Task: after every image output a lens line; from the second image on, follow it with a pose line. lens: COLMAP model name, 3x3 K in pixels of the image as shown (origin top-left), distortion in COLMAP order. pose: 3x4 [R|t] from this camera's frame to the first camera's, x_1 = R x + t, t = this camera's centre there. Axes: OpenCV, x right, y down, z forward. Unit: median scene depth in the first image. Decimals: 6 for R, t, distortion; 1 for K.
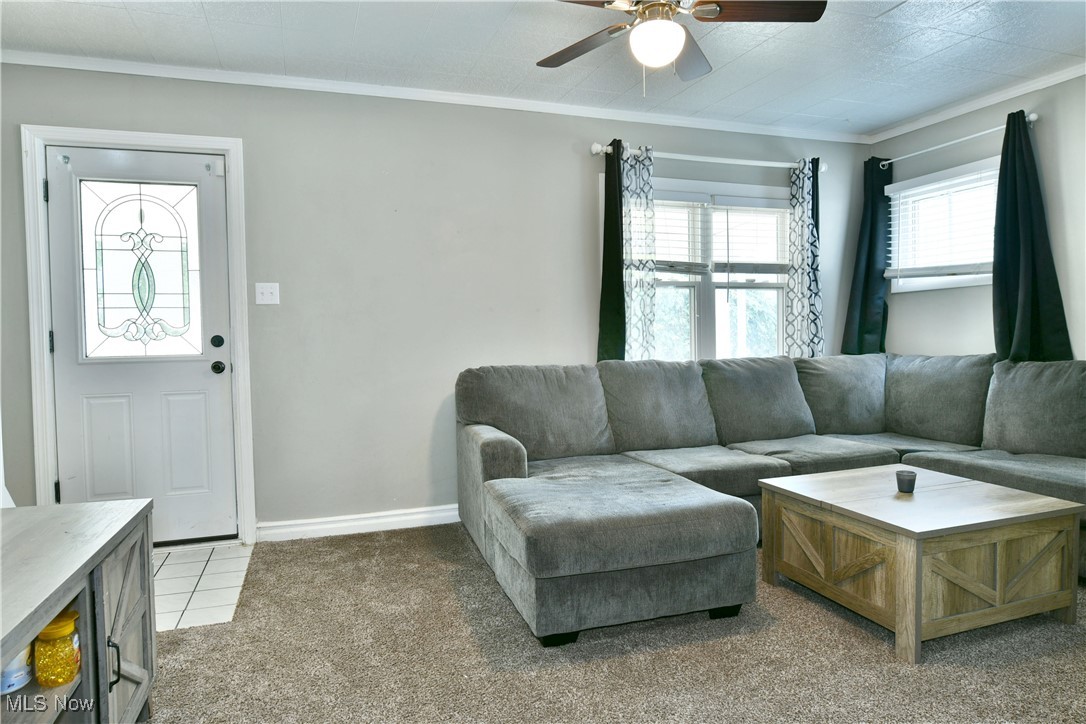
lens RADIAL K [[653.9, 0, 538.2], [0, 653.9, 361.3], [0, 0, 1]] dist [-0.011474, -0.005569]
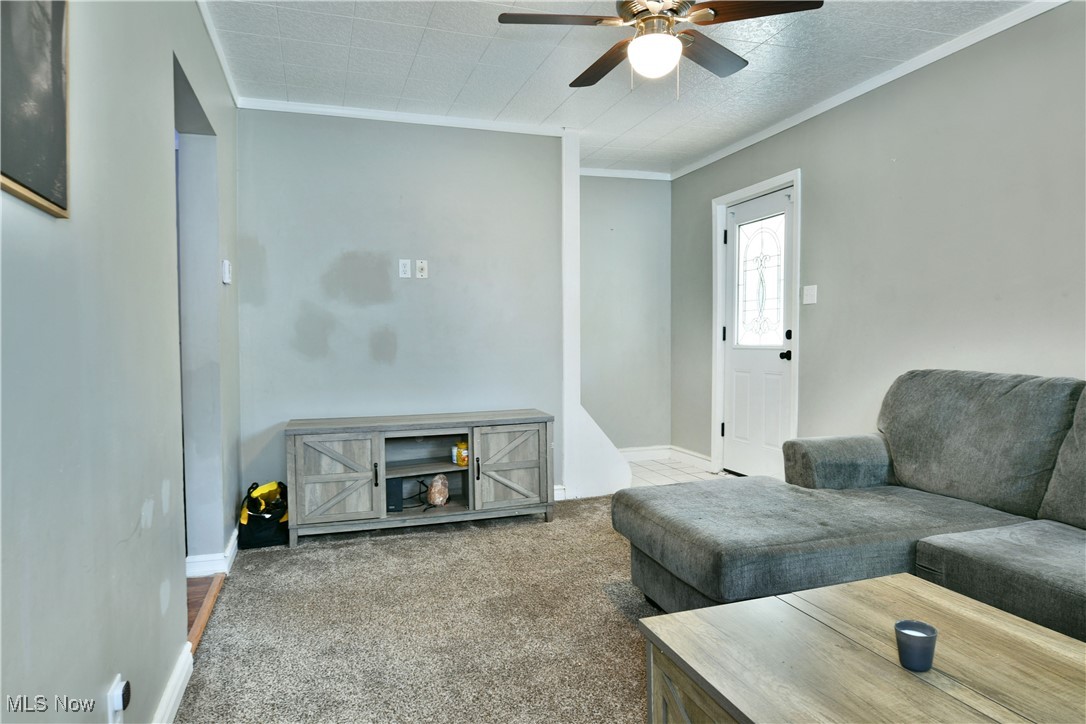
lens RADIAL K [[653.9, 0, 545.1], [0, 653.9, 362.1], [0, 0, 1]] dist [-0.011474, -0.005569]
pose [[-0.000733, 0.057798, -0.998328, 0.834342], [-0.022549, 0.998074, 0.057800, -0.043230], [0.999745, 0.022554, 0.000571, 0.567974]]
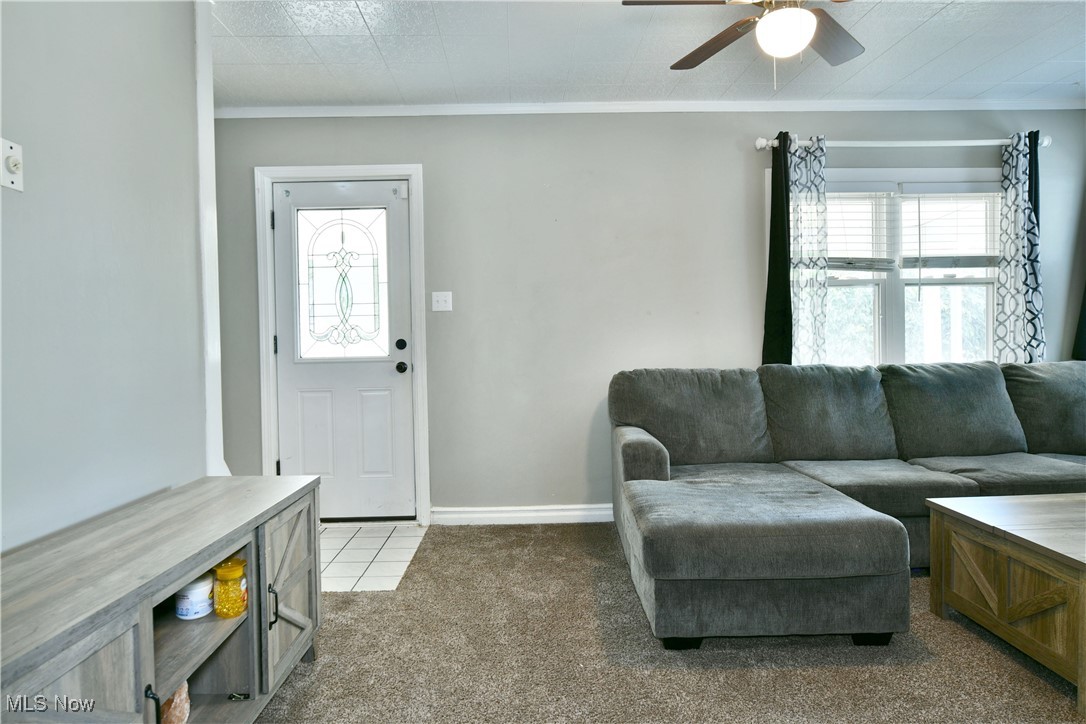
lens RADIAL K [[653.9, 0, 540.3], [0, 653.9, 361.2], [0, 0, 1]] dist [-0.011474, -0.005569]
pose [[0.953256, 0.007502, -0.302071, 0.088395], [-0.009311, 0.999946, -0.004549, 0.001767], [0.302021, 0.007149, 0.953274, -0.010920]]
